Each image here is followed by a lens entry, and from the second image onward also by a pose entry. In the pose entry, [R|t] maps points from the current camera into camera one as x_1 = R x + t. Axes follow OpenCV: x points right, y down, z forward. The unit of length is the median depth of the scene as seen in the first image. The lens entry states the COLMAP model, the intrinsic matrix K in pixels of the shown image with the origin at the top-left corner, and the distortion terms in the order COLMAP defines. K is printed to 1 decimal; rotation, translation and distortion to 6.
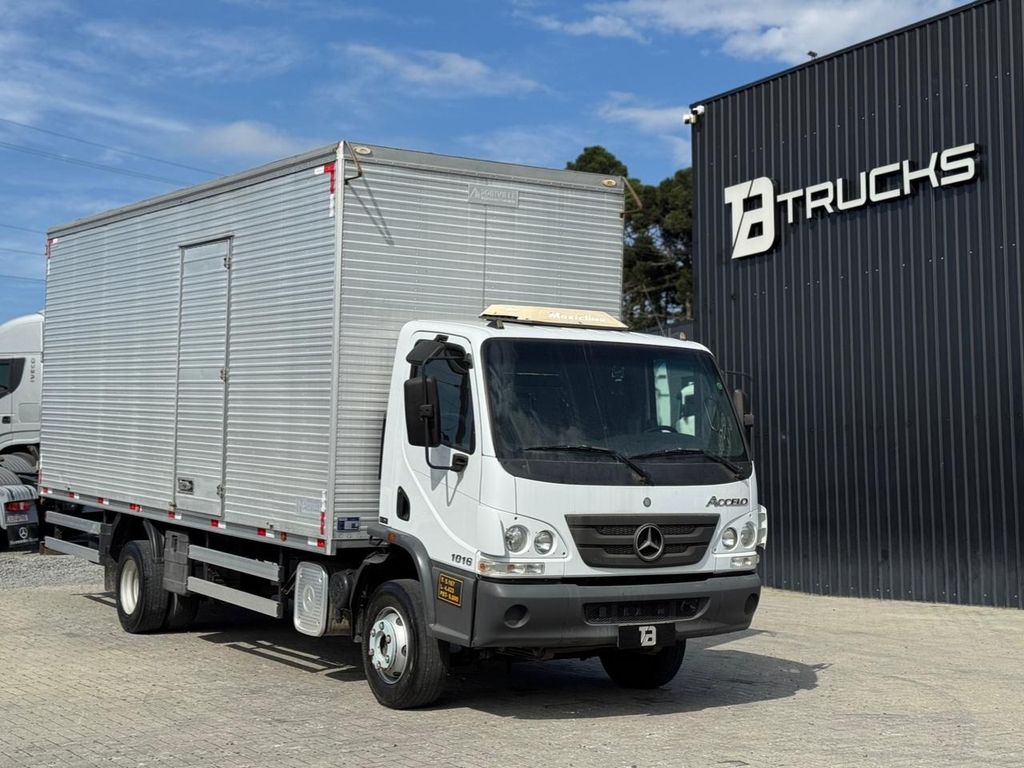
lens RADIAL K [[1527.3, 0, 486.2], [0, 1527.3, 384.1], [0, 0, 1]] dist [0.142698, 0.142907]
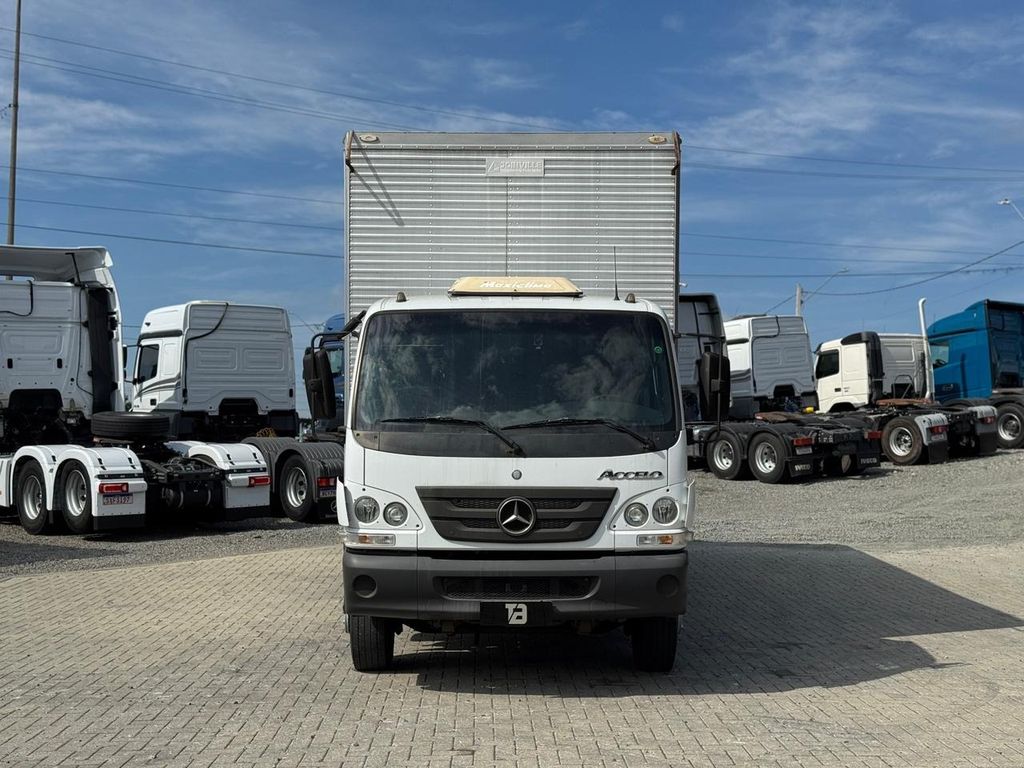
lens RADIAL K [[1418.7, 0, 512.0], [0, 1418.7, 384.0], [0, 0, 1]] dist [0.087715, -0.105659]
pose [[0.860344, -0.027517, -0.508970, 0.546177], [0.034061, 0.999413, 0.003543, 0.016999], [0.508574, -0.020385, 0.860777, 0.232088]]
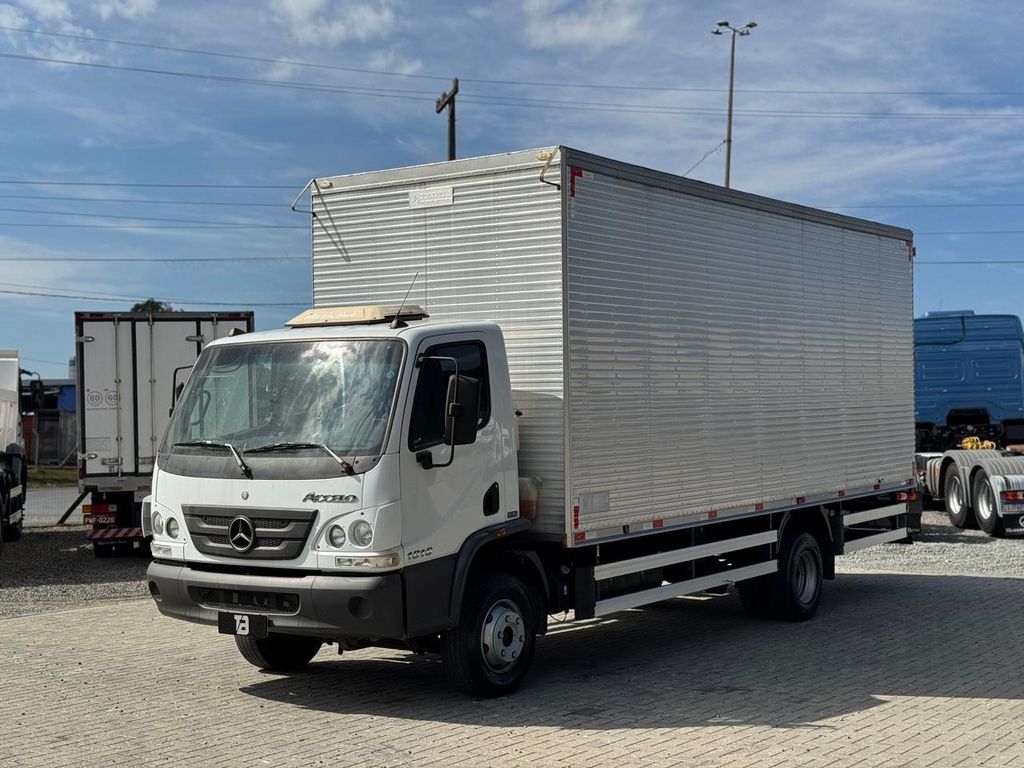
lens RADIAL K [[1401.7, 0, 529.6], [0, 1401.7, 387.2], [0, 0, 1]] dist [0.127625, -0.113776]
pose [[0.418167, -0.044293, -0.907289, 1.031591], [0.048704, 0.998467, -0.026297, 0.038097], [0.907063, -0.033192, 0.419684, 0.764711]]
